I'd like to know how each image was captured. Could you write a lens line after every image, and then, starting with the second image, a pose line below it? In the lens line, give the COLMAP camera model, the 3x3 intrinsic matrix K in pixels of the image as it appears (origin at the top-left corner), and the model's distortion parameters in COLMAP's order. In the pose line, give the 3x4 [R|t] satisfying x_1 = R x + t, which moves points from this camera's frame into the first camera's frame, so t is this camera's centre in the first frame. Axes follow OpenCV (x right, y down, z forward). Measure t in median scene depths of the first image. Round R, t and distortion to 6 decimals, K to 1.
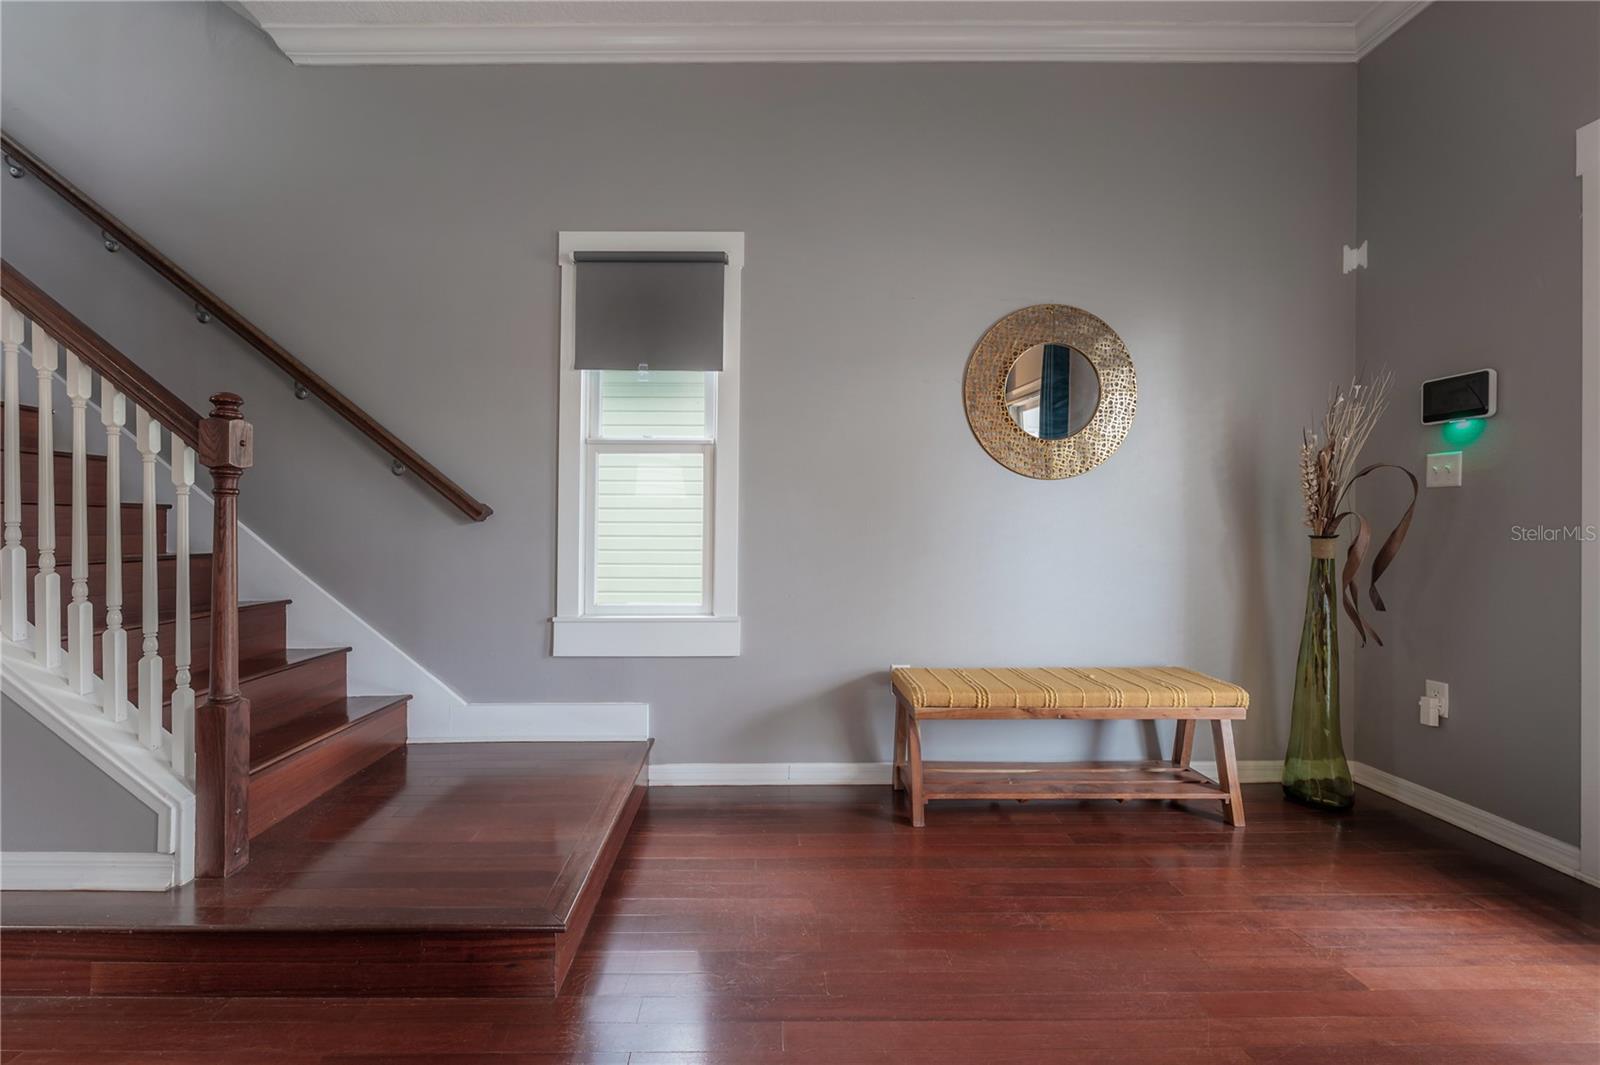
lens RADIAL K [[684.6, 0, 793.9], [0, 684.6, 502.0], [0, 0, 1]] dist [-0.003560, -0.000303]
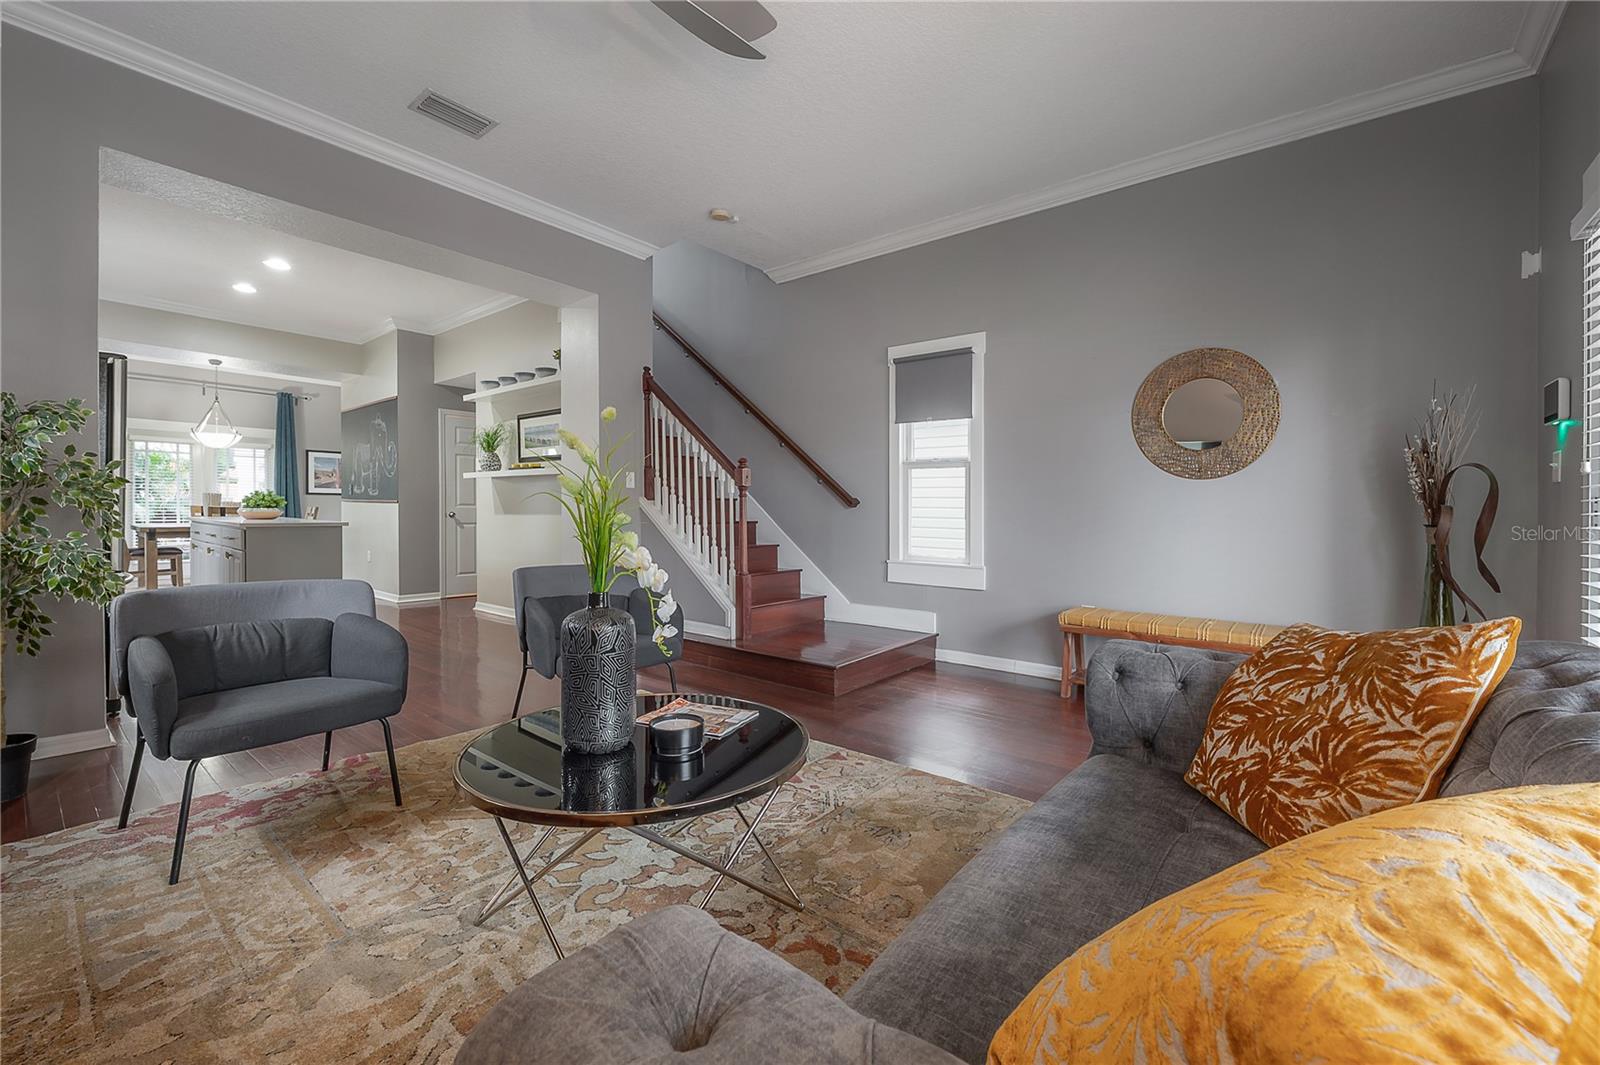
lens RADIAL K [[667.1, 0, 800.5], [0, 667.1, 520.3], [0, 0, 1]] dist [-0.000154, 0.000286]
pose [[0.772750, 0.018274, -0.634447, 0.607018], [0.009417, 0.999145, 0.040249, -0.012615], [0.634640, -0.037077, 0.771918, -0.527904]]
